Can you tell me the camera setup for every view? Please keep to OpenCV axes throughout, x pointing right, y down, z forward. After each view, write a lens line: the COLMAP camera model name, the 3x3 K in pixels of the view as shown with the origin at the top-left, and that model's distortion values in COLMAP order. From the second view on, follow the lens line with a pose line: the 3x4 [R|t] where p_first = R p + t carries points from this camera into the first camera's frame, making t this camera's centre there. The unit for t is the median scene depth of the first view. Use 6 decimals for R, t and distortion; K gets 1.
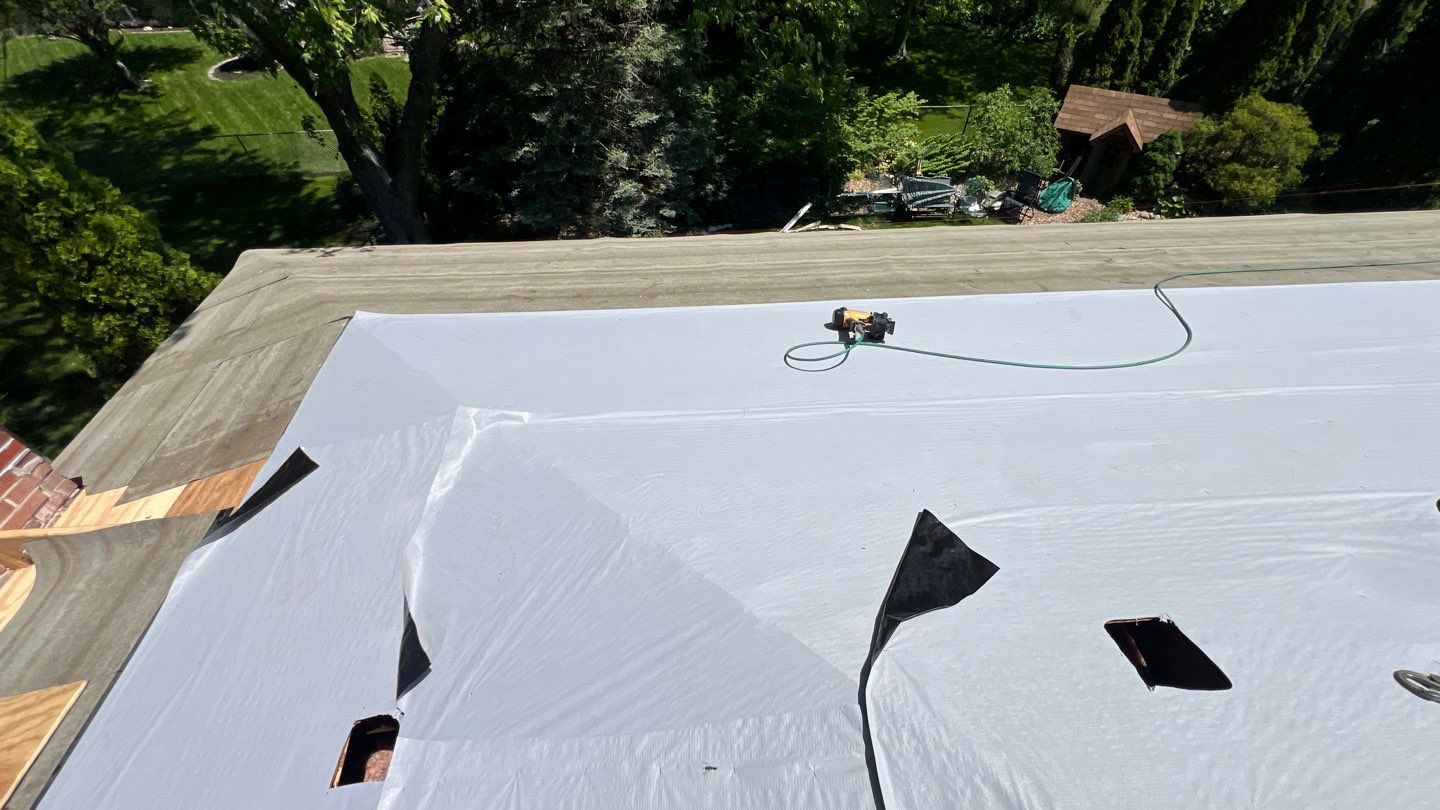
lens RADIAL K [[572.5, 0, 718.1], [0, 572.5, 408.3], [0, 0, 1]] dist [-0.001928, 0.000339]
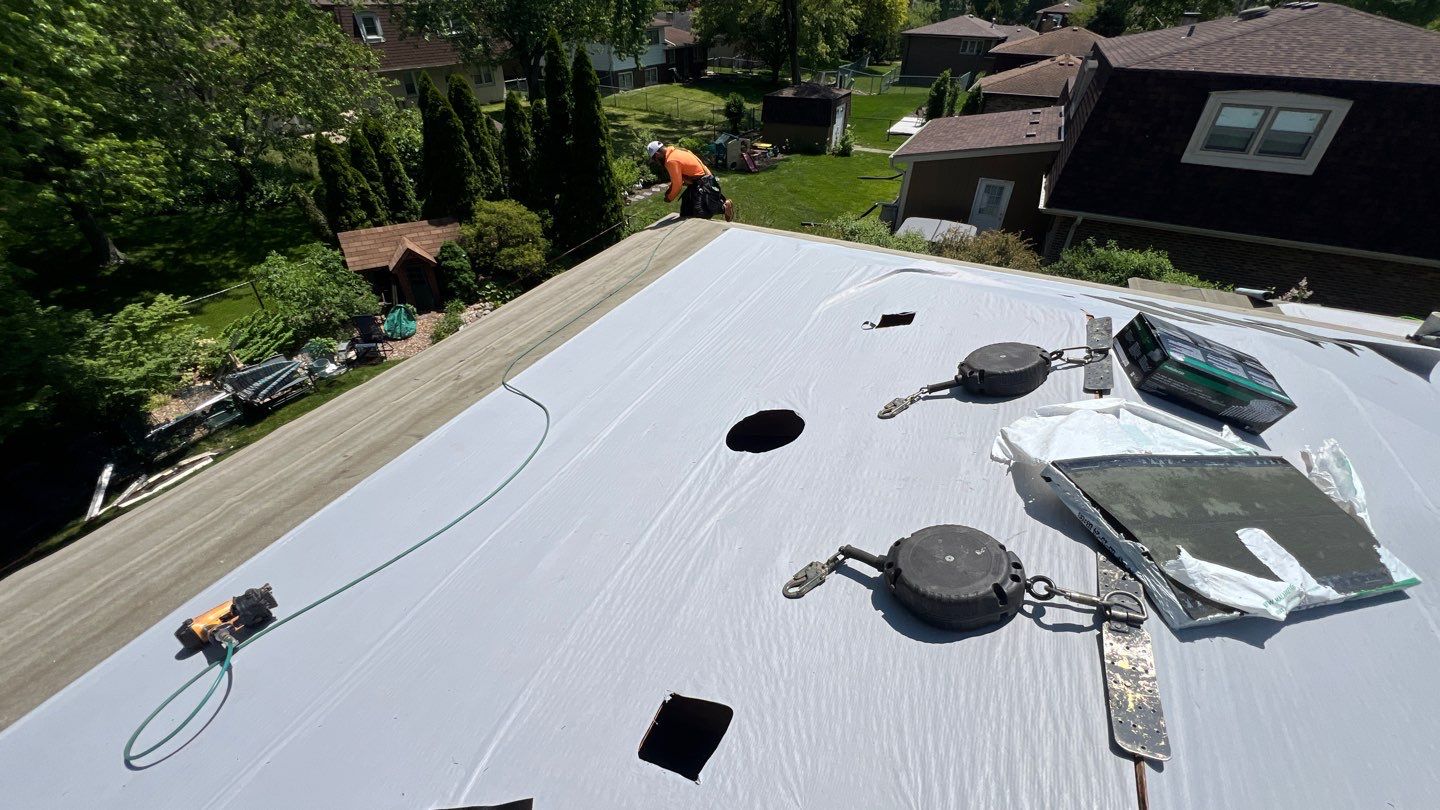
lens RADIAL K [[572.5, 0, 718.1], [0, 572.5, 408.3], [0, 0, 1]] dist [-0.001928, 0.000339]
pose [[0.471210, -0.498480, 0.727653, 0.032214], [0.630486, 0.767280, 0.117339, -0.010102], [-0.616805, 0.403483, 0.675835, 0.002283]]
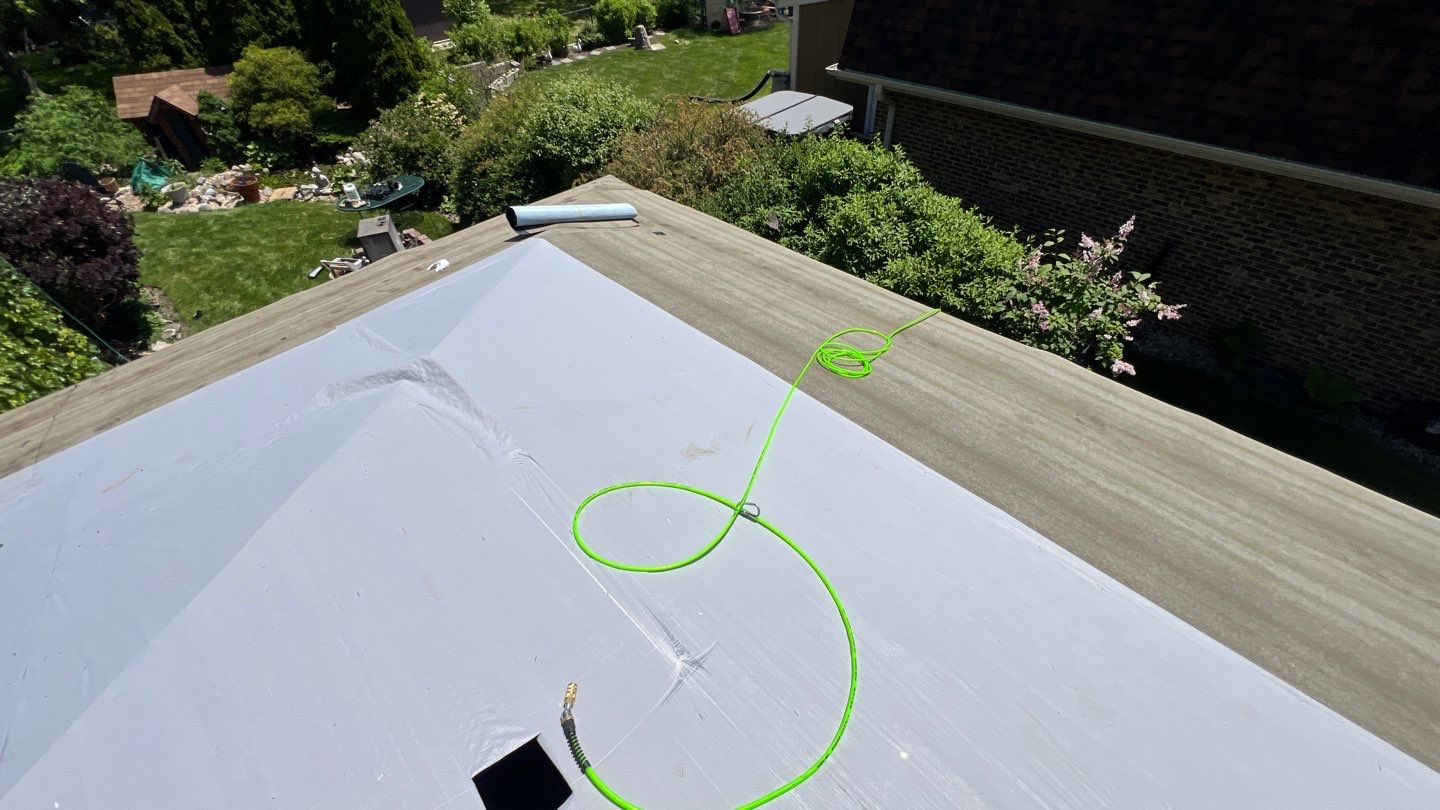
lens RADIAL K [[572.5, 0, 718.1], [0, 572.5, 408.3], [0, 0, 1]] dist [-0.001928, 0.000339]
pose [[0.740981, -0.485606, 0.463826, 0.703215], [0.514994, 0.854199, 0.071587, 0.447158], [-0.430963, 0.185823, 0.883029, -0.268813]]
